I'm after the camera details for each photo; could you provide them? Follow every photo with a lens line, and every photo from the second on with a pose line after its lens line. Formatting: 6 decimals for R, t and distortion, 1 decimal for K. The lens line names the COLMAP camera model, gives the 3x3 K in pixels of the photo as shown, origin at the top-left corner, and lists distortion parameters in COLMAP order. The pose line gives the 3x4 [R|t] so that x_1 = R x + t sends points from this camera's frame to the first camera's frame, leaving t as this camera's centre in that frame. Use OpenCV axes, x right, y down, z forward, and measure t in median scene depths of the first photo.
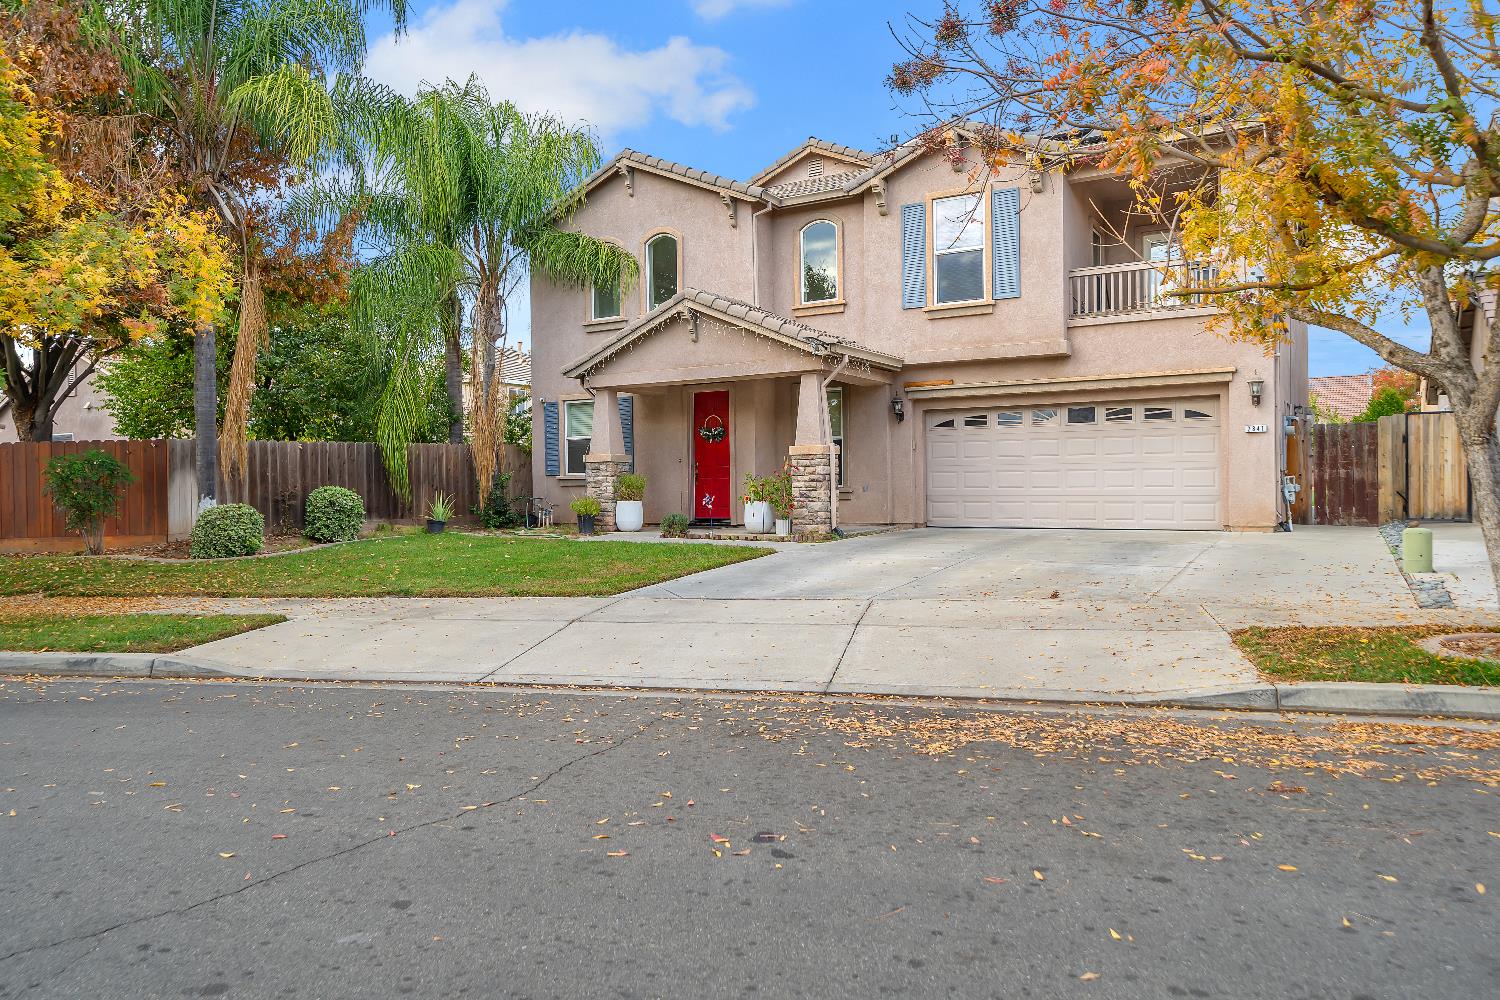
lens RADIAL K [[1049.8, 0, 722.1], [0, 1049.8, 484.9], [0, 0, 1]] dist [-0.002330, 0.007038]
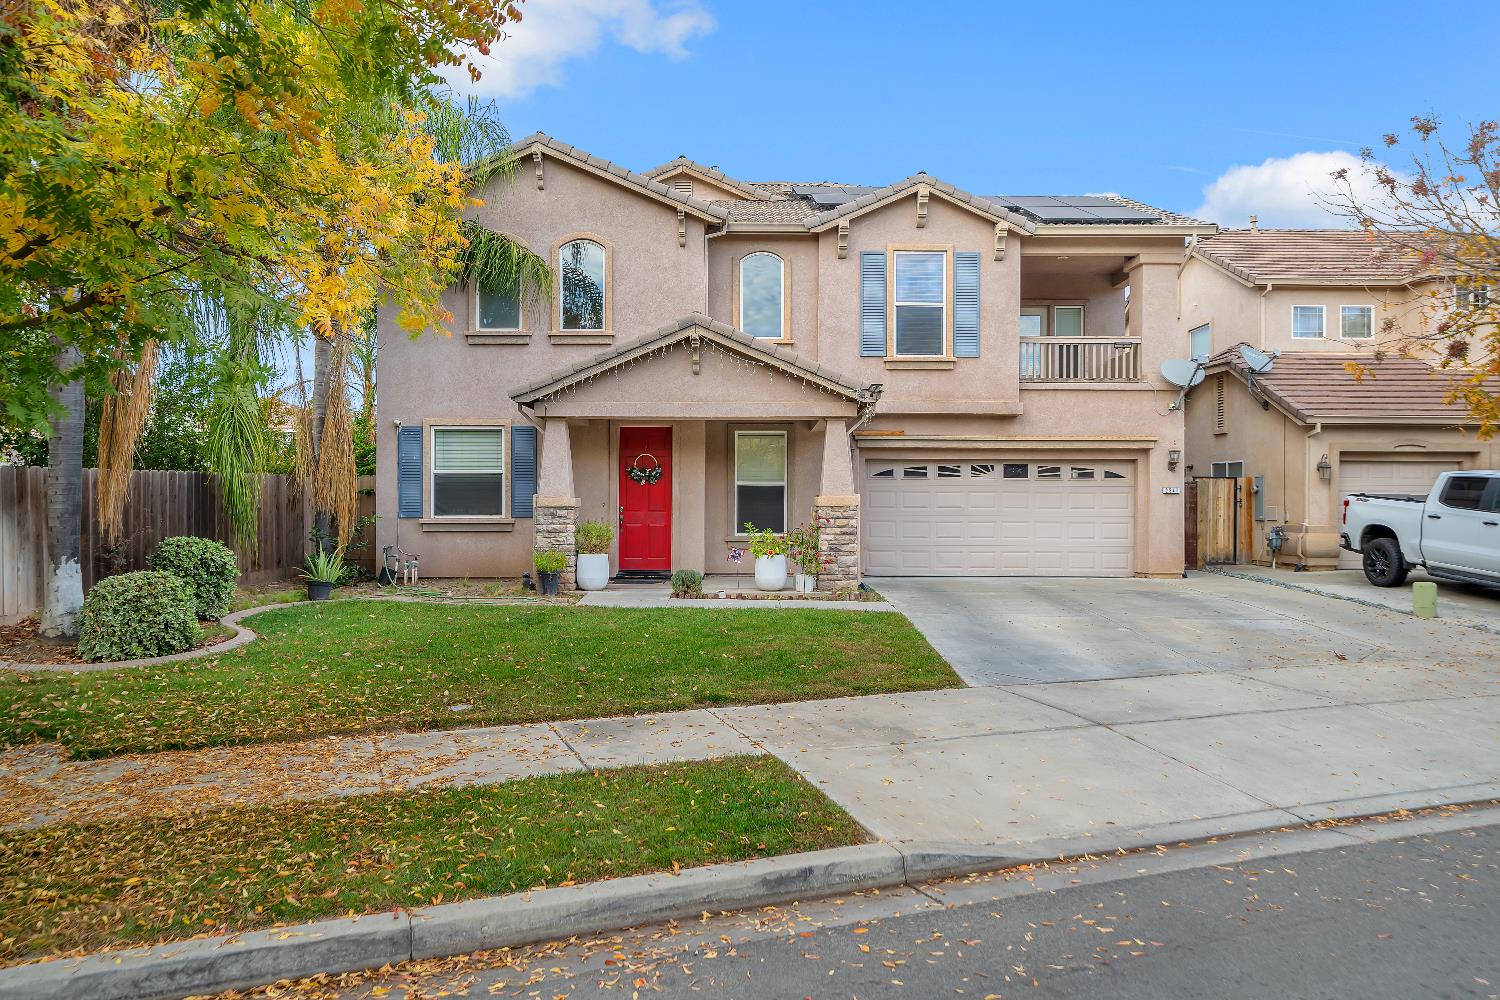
lens RADIAL K [[1049.8, 0, 757.2], [0, 1049.8, 497.5], [0, 0, 1]] dist [-0.002330, 0.007038]
pose [[0.843306, 0.017791, 0.537139, -0.437130], [-0.013064, 0.999835, -0.012606, -0.021279], [-0.537275, 0.003614, 0.843399, 0.221771]]
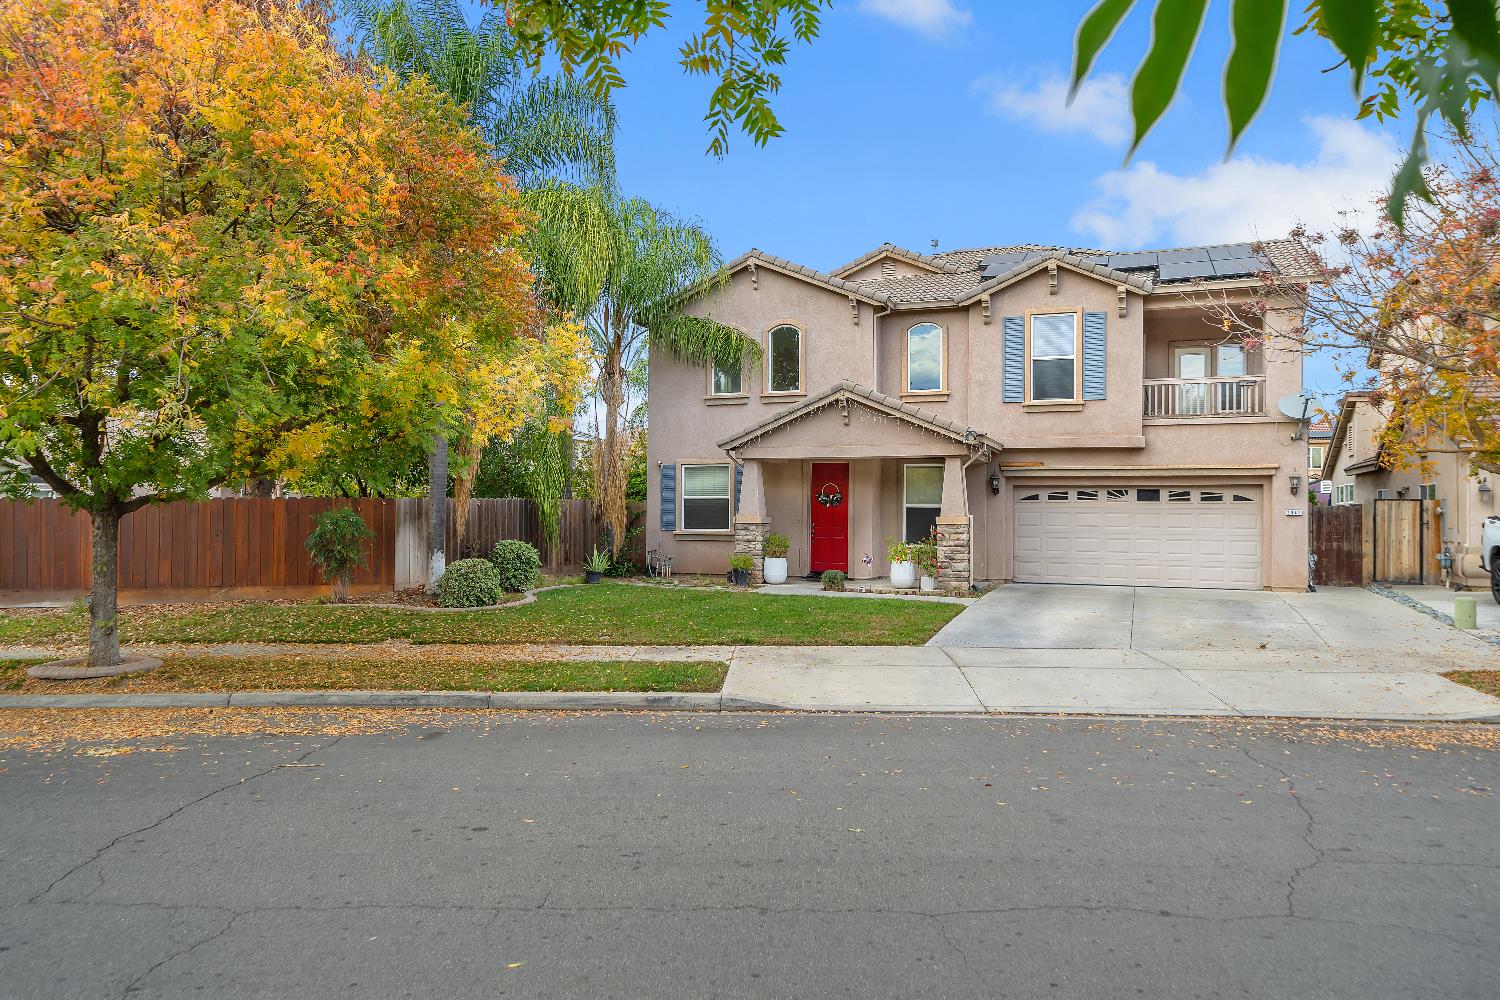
lens RADIAL K [[1049.8, 0, 729.9], [0, 1049.8, 491.4], [0, 0, 1]] dist [-0.002330, 0.007038]
pose [[0.985208, 0.025131, 0.169508, -0.341639], [-0.020860, 0.999420, -0.026930, -0.025695], [-0.170086, 0.022996, 0.985161, -0.138136]]
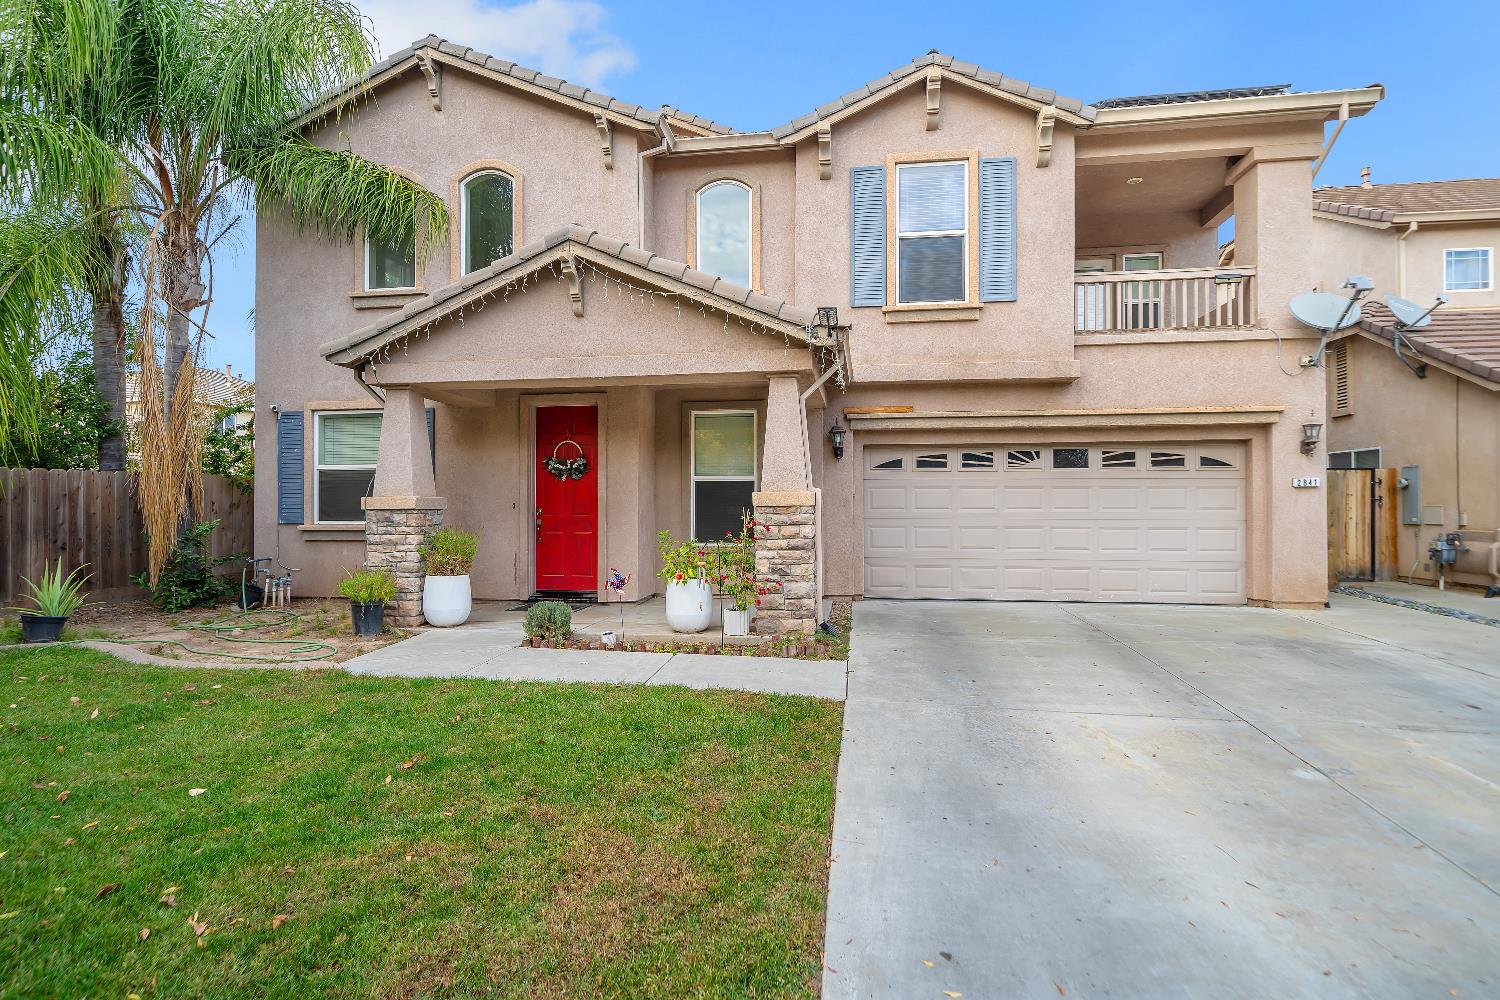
lens RADIAL K [[778.4, 0, 752.1], [0, 778.4, 500.8], [0, 0, 1]] dist [-0.000999, 0.000237]
pose [[0.918091, 0.014331, 0.396111, -0.106977], [-0.009310, 0.999850, -0.014596, -0.022646], [-0.396261, 0.009712, 0.918087, 0.526703]]
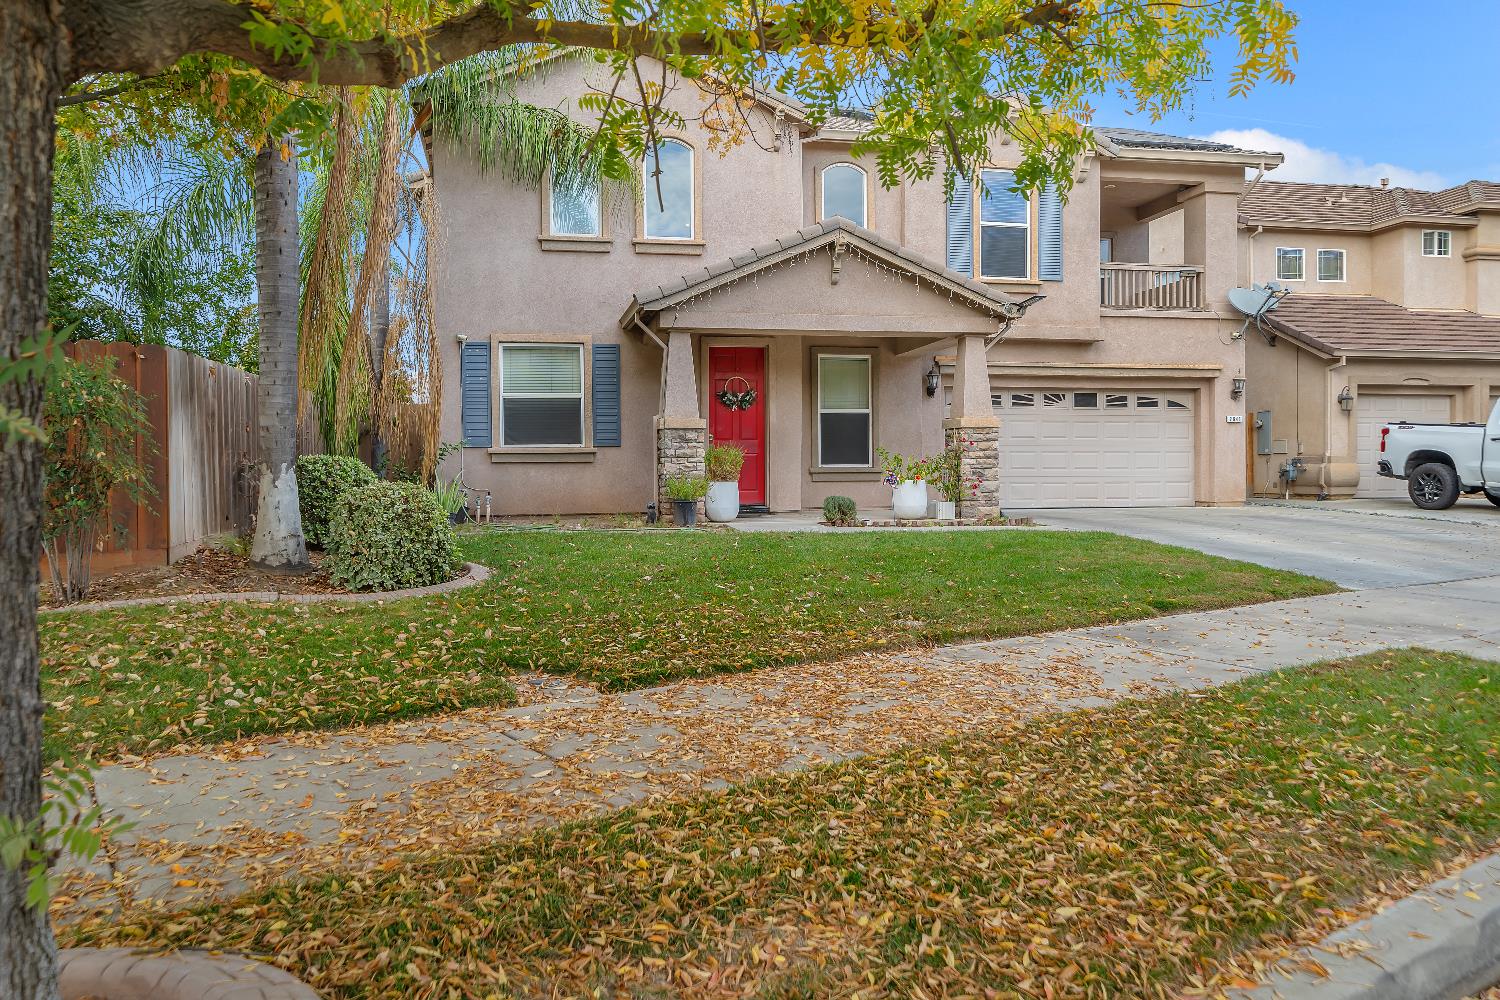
lens RADIAL K [[1049.8, 0, 719.9], [0, 1049.8, 485.5], [0, 0, 1]] dist [-0.002330, 0.007038]
pose [[0.734025, -0.000817, 0.679122, -0.615163], [-0.003260, 0.999984, 0.004726, 0.015027], [-0.679115, -0.005683, 0.734010, 0.448925]]
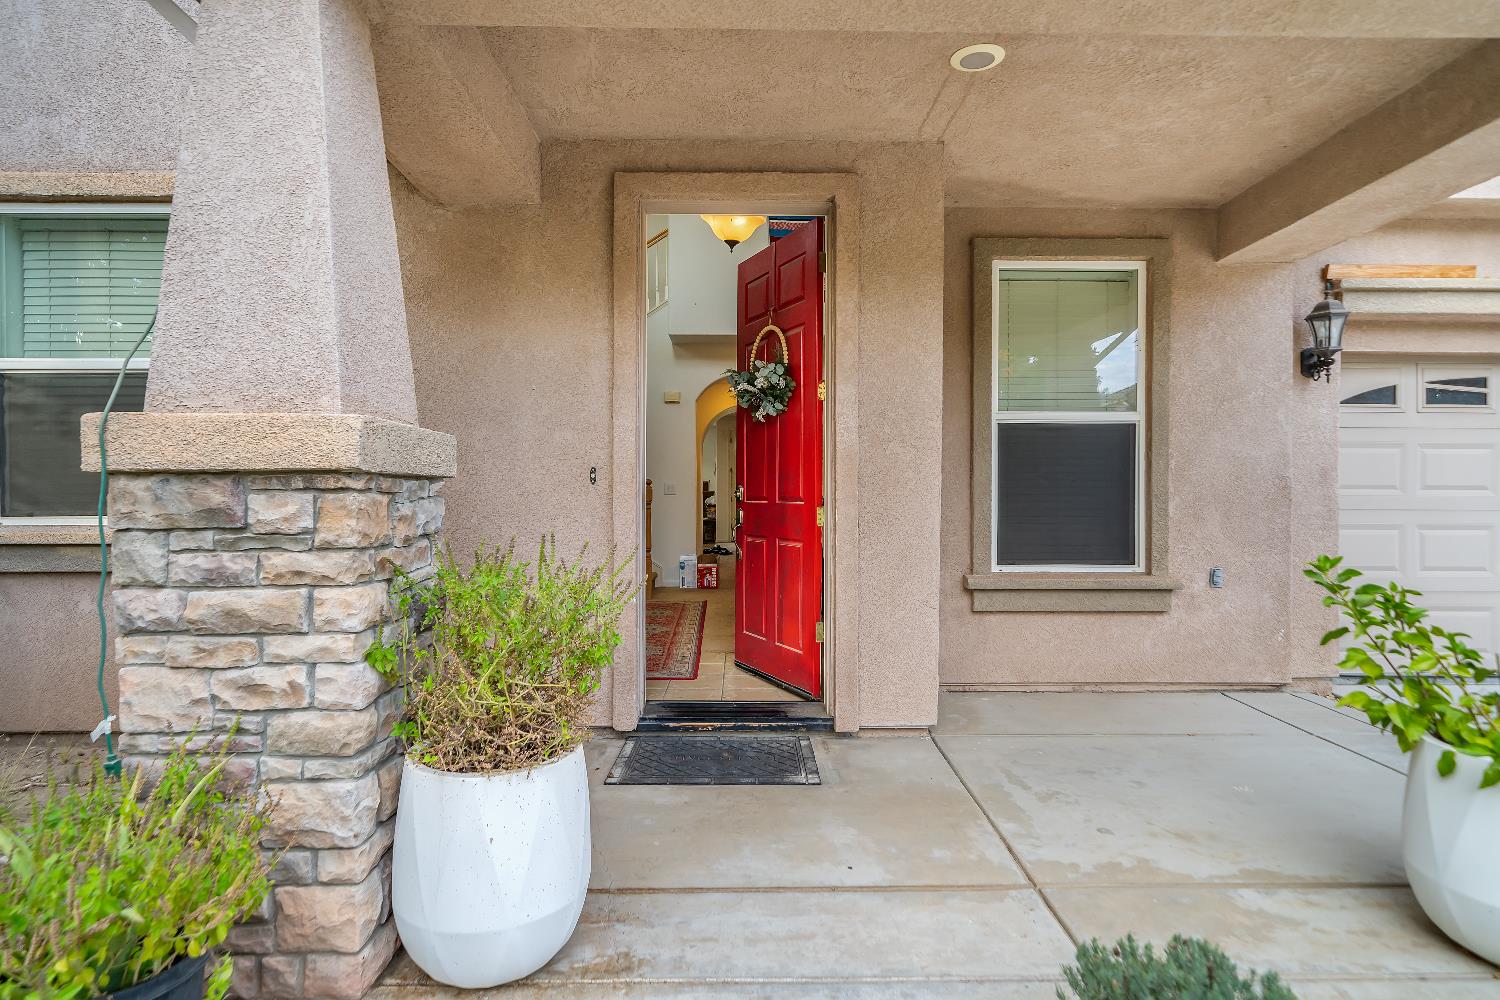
lens RADIAL K [[778.4, 0, 753.0], [0, 778.4, 499.8], [0, 0, 1]] dist [-0.000999, 0.000237]
pose [[0.841101, 0.010336, 0.540779, -0.118546], [-0.011513, 0.999933, -0.001206, -0.019385], [-0.540756, -0.005212, 0.841164, 0.903818]]
